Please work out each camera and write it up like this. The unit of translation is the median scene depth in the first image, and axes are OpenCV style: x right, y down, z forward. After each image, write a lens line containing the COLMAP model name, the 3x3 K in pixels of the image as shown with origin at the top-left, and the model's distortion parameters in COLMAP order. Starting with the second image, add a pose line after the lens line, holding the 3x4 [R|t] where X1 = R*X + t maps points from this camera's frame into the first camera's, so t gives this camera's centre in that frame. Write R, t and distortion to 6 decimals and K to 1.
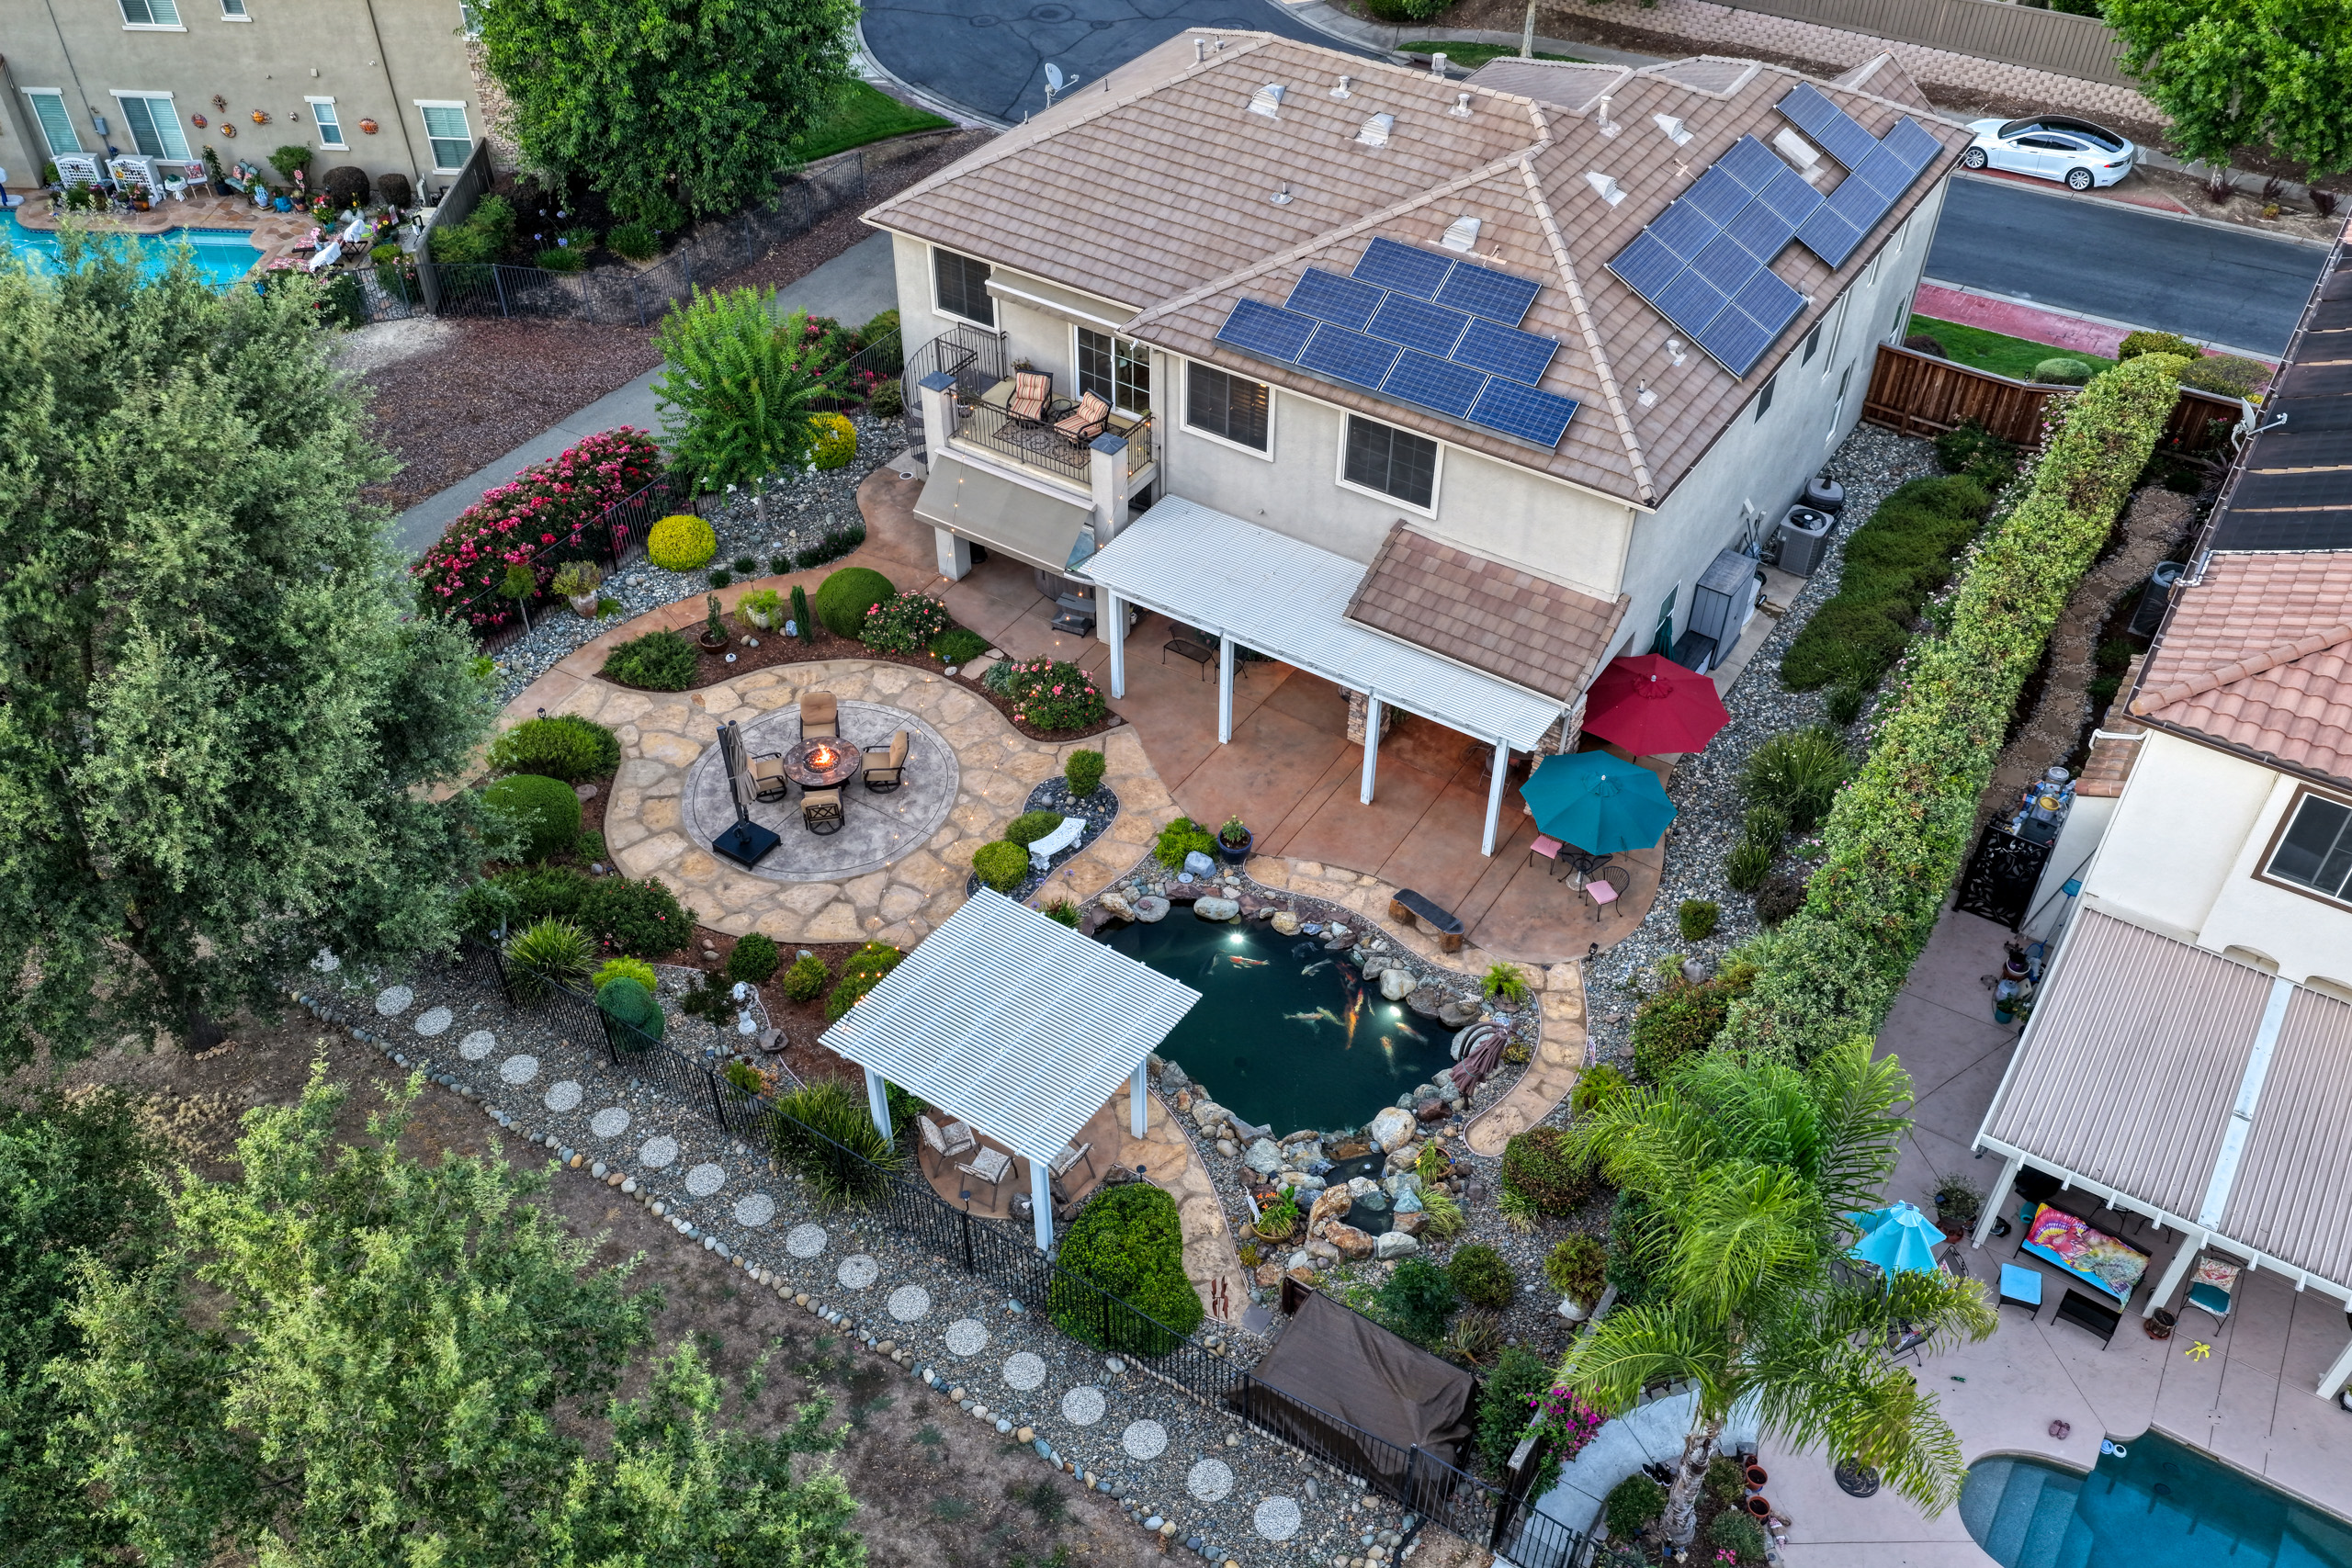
lens RADIAL K [[1964.4, 0, 1179.8], [0, 1964.4, 792.0], [0, 0, 1]] dist [-0.009355, 0.048150]
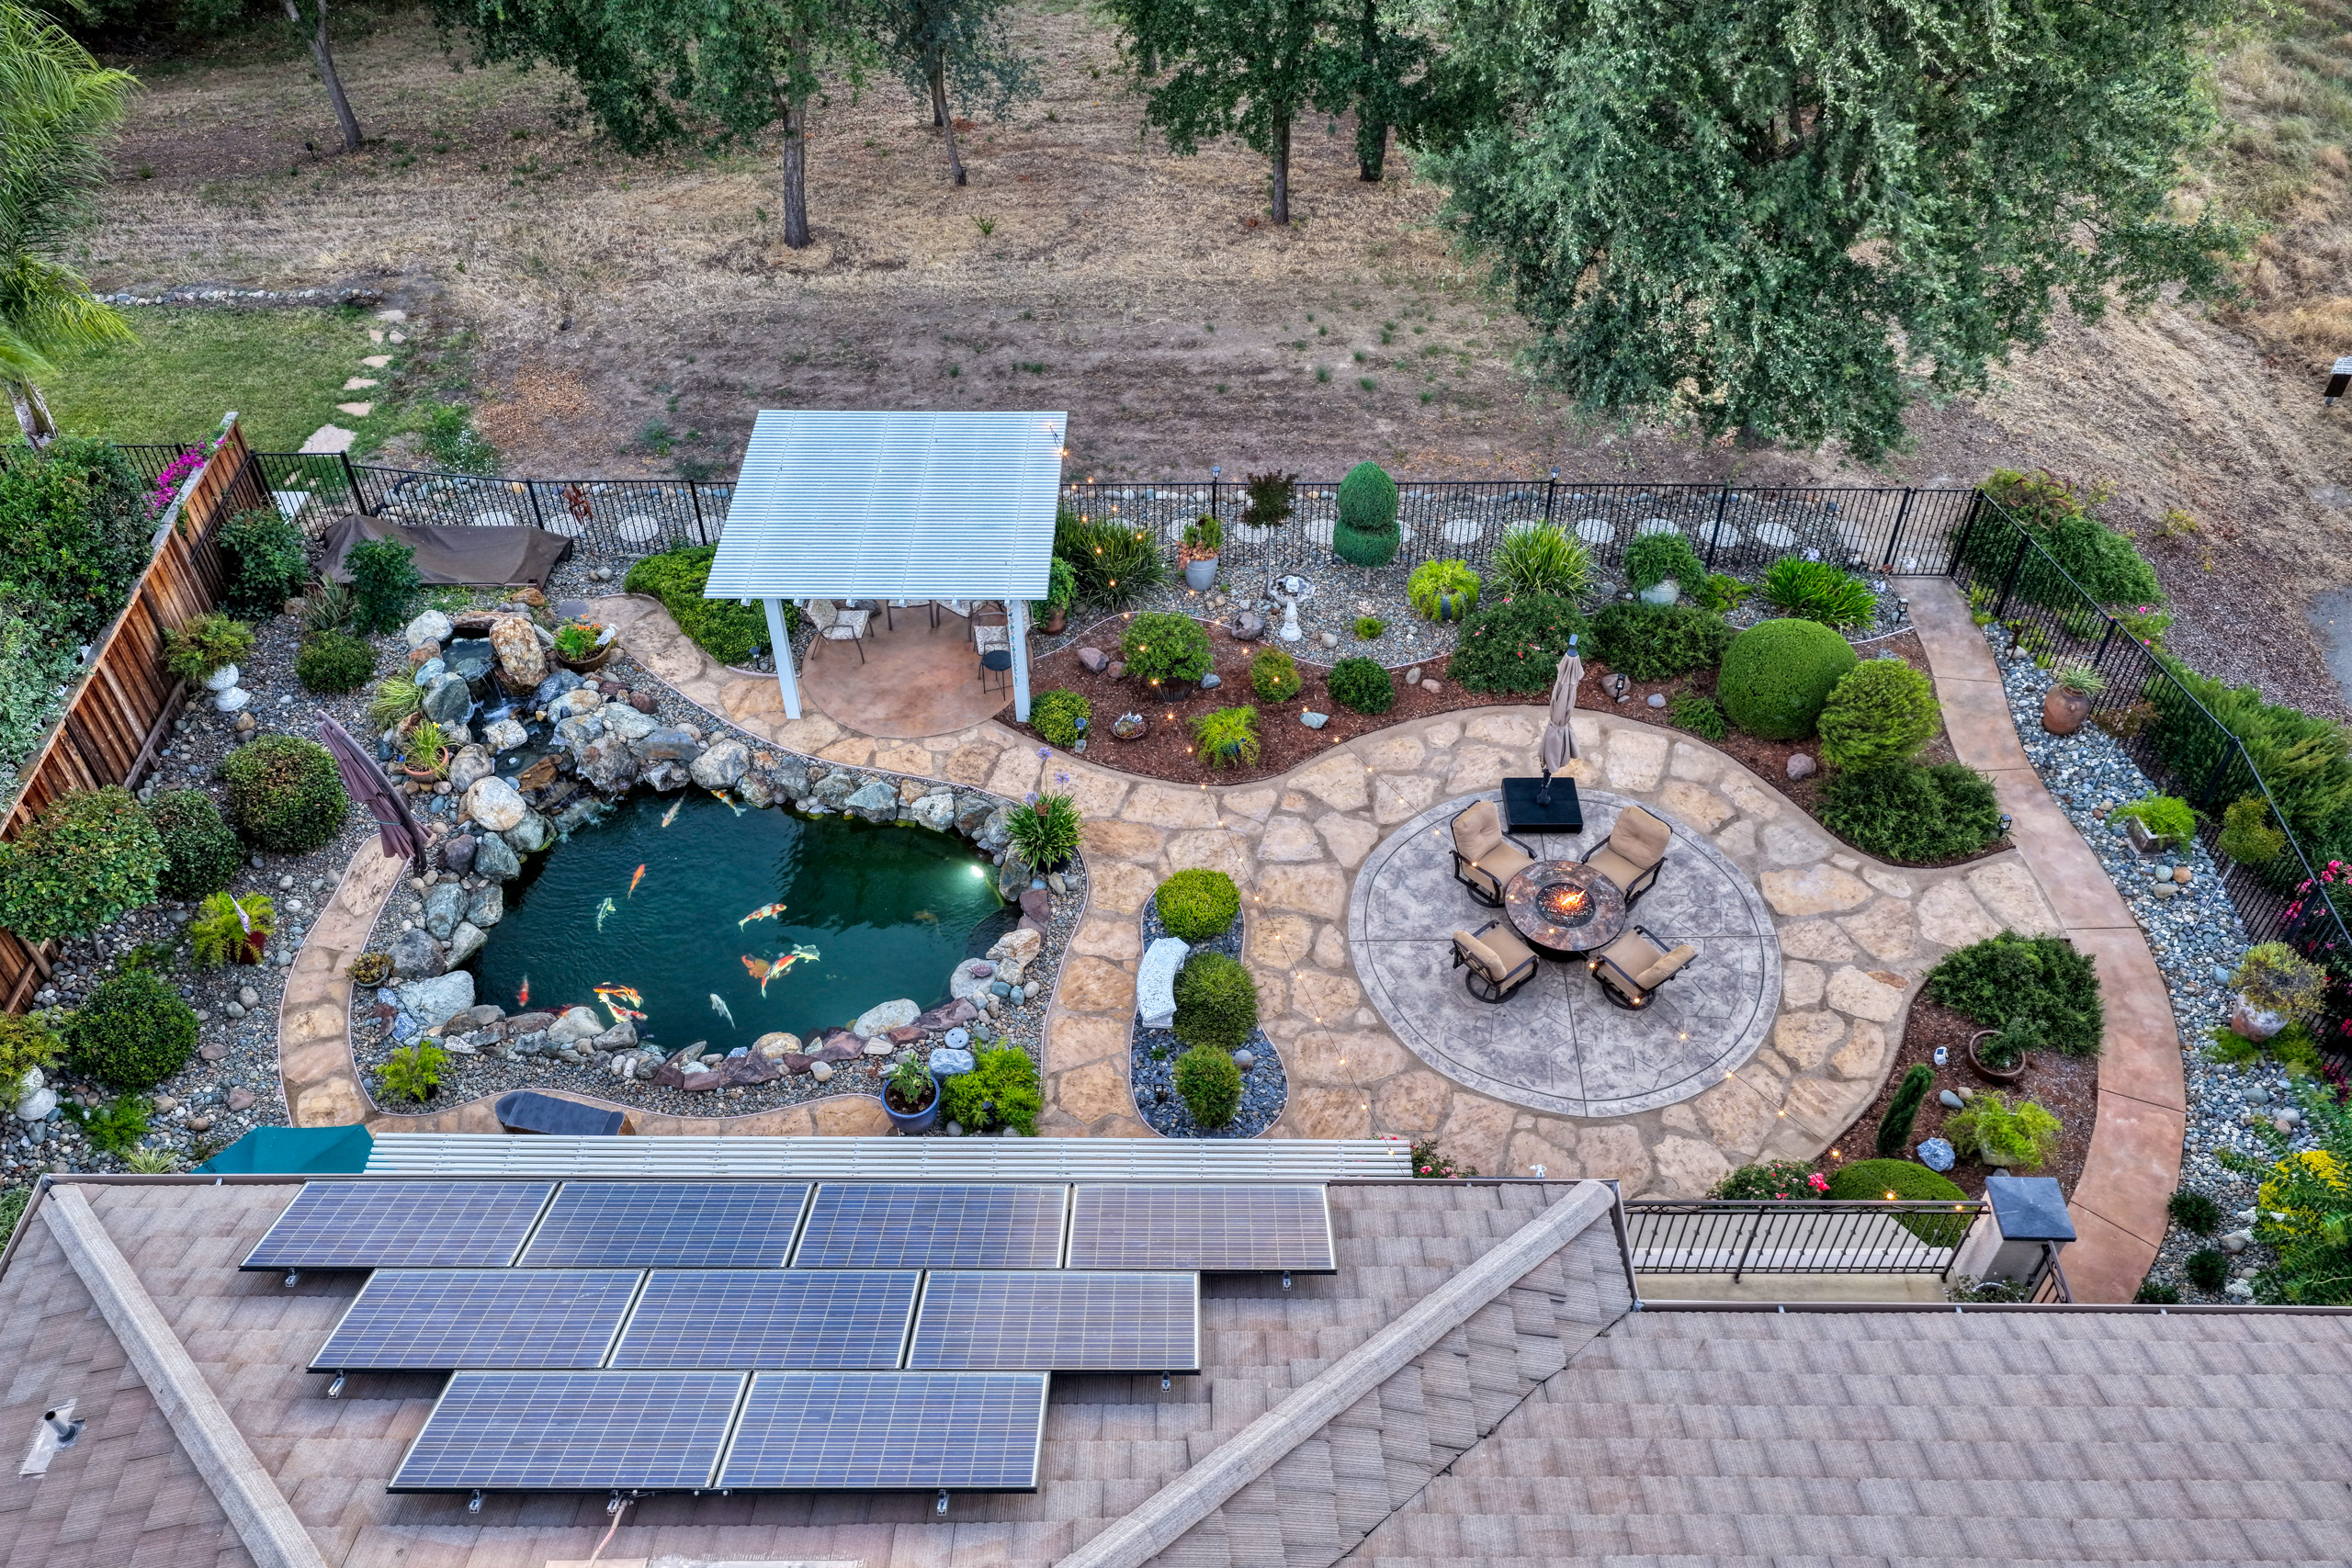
lens RADIAL K [[1964.4, 0, 1176.7], [0, 1964.4, 789.4], [0, 0, 1]] dist [-0.009355, 0.048150]
pose [[-0.838393, 0.385422, -0.385419, 0.161532], [-0.366130, 0.125611, 0.922047, -0.593956], [0.403790, 0.914151, 0.035804, 0.952219]]
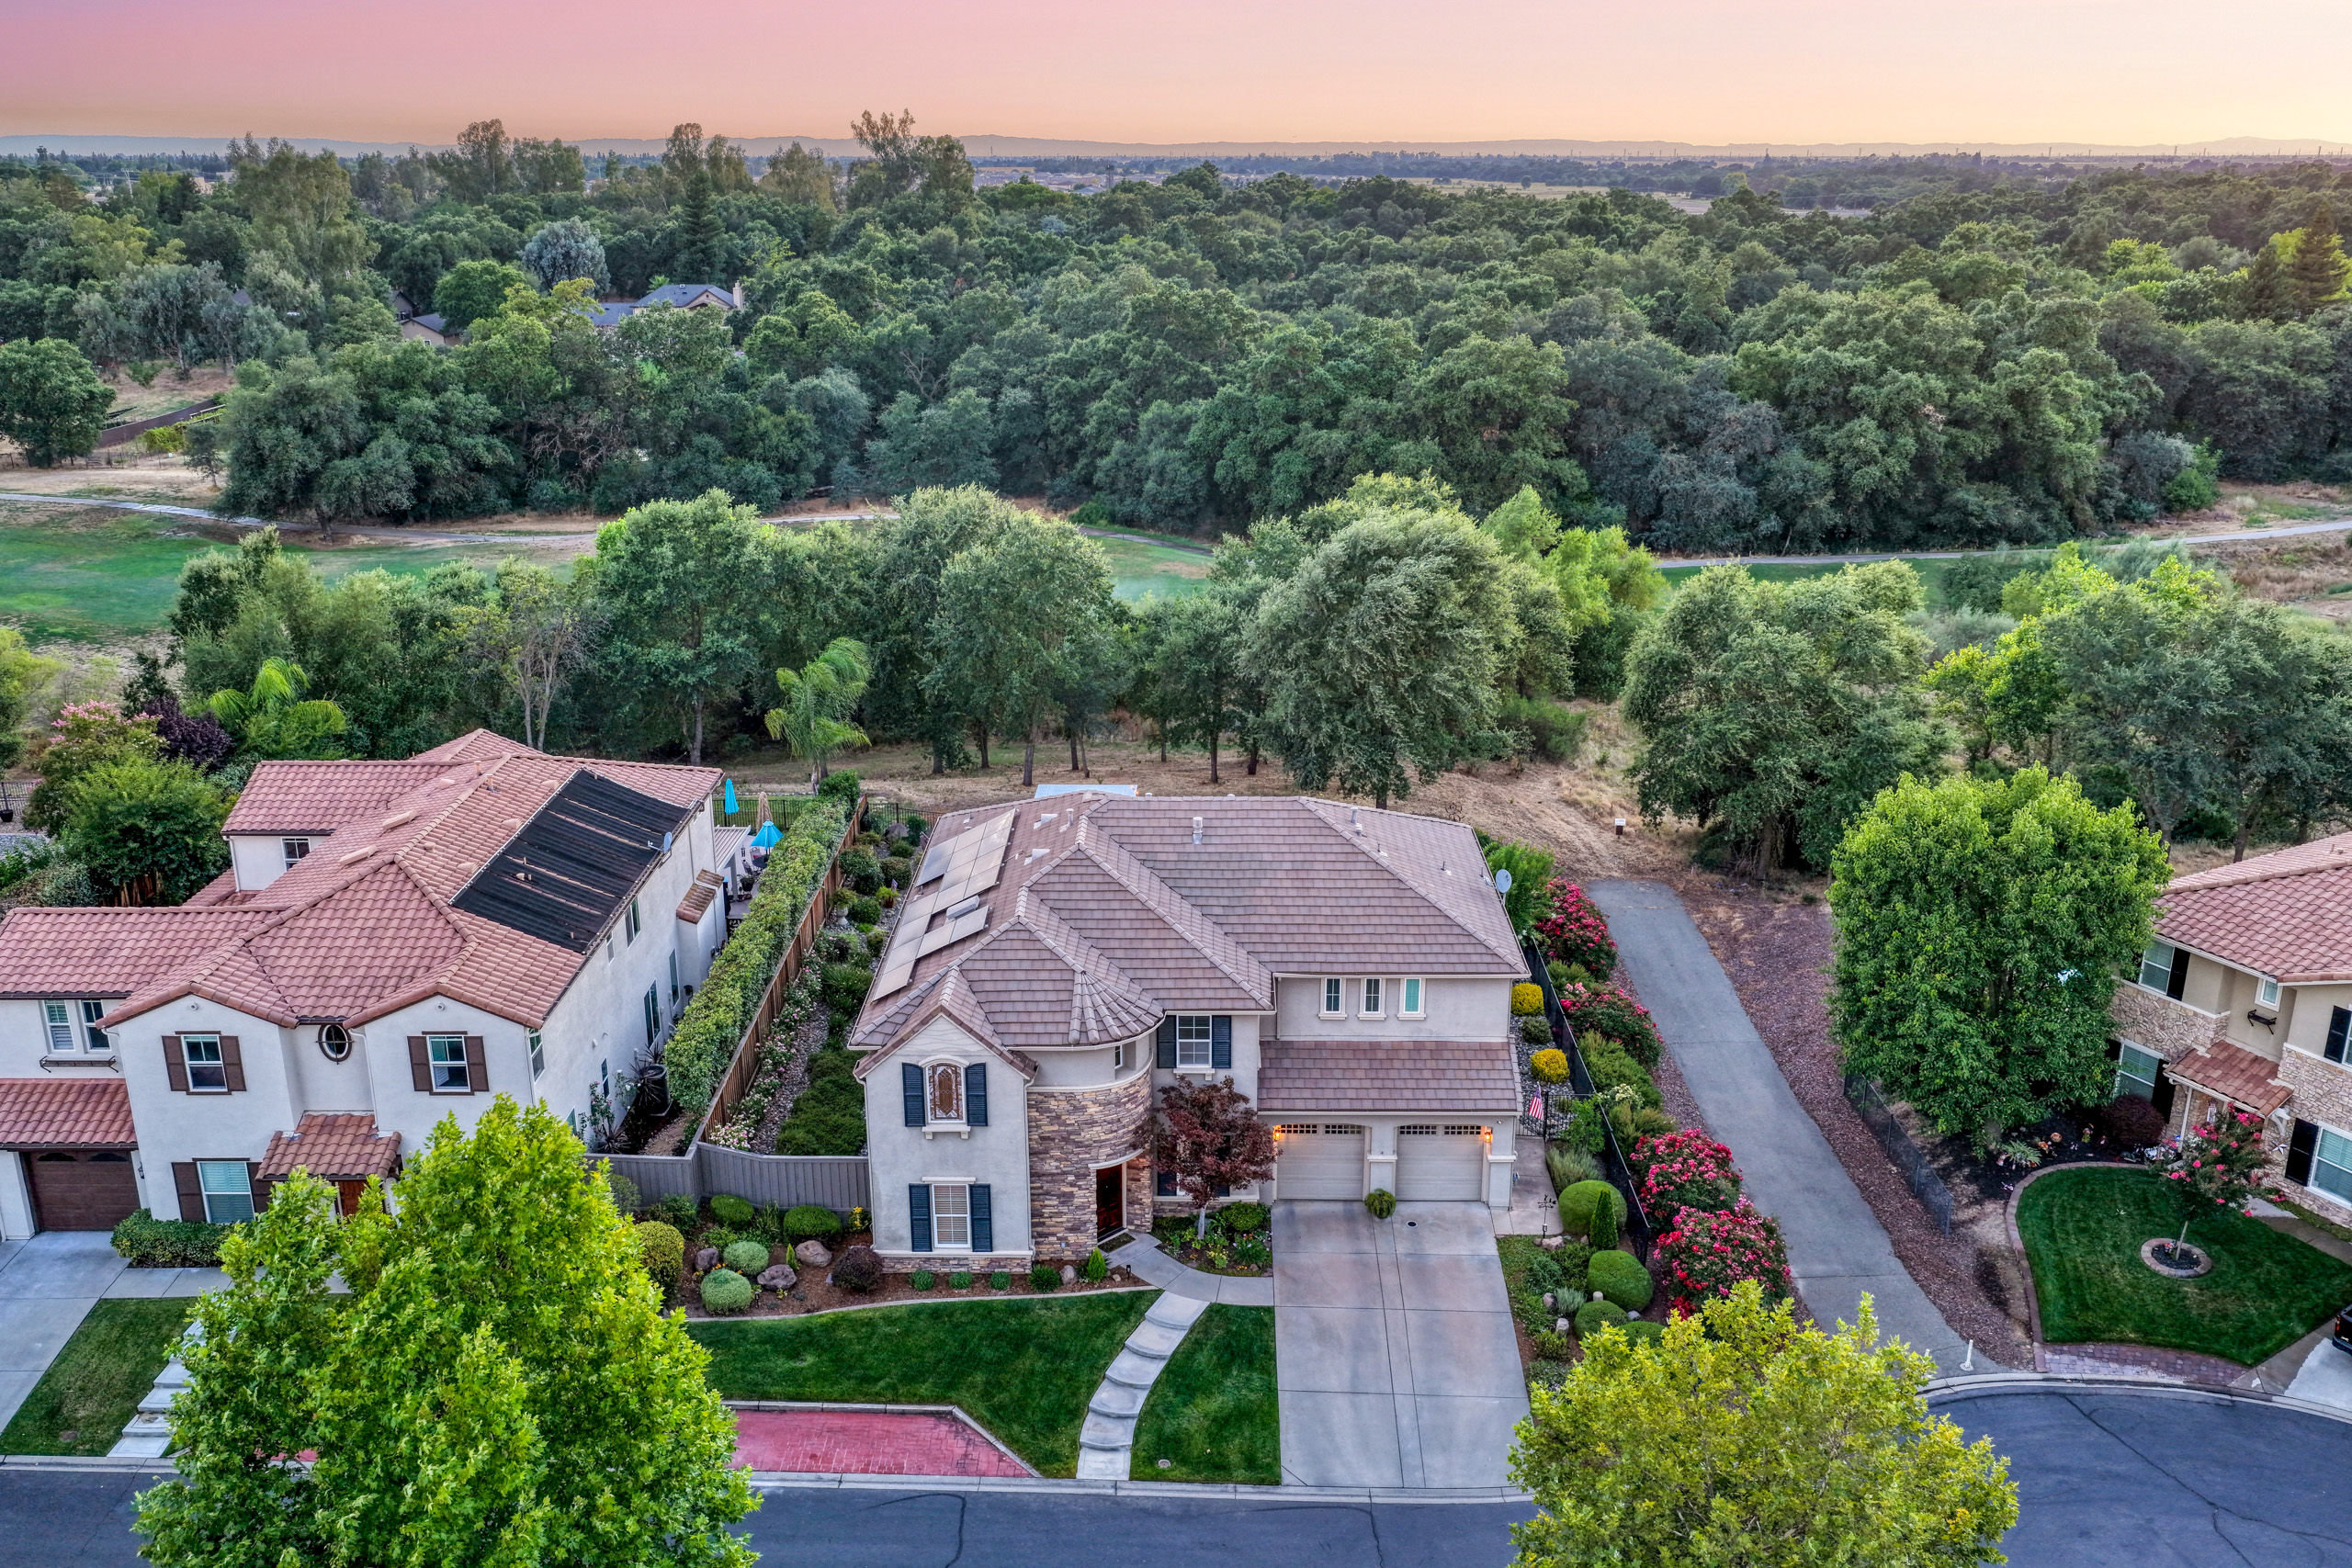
lens RADIAL K [[1964.4, 0, 1177.4], [0, 1964.4, 783.2], [0, 0, 1]] dist [-0.009355, 0.048150]
pose [[-0.840429, 0.164277, -0.516423, 1.006887], [-0.368649, 0.525175, 0.767000, -1.699977], [0.397213, 0.834988, -0.380812, 1.729723]]
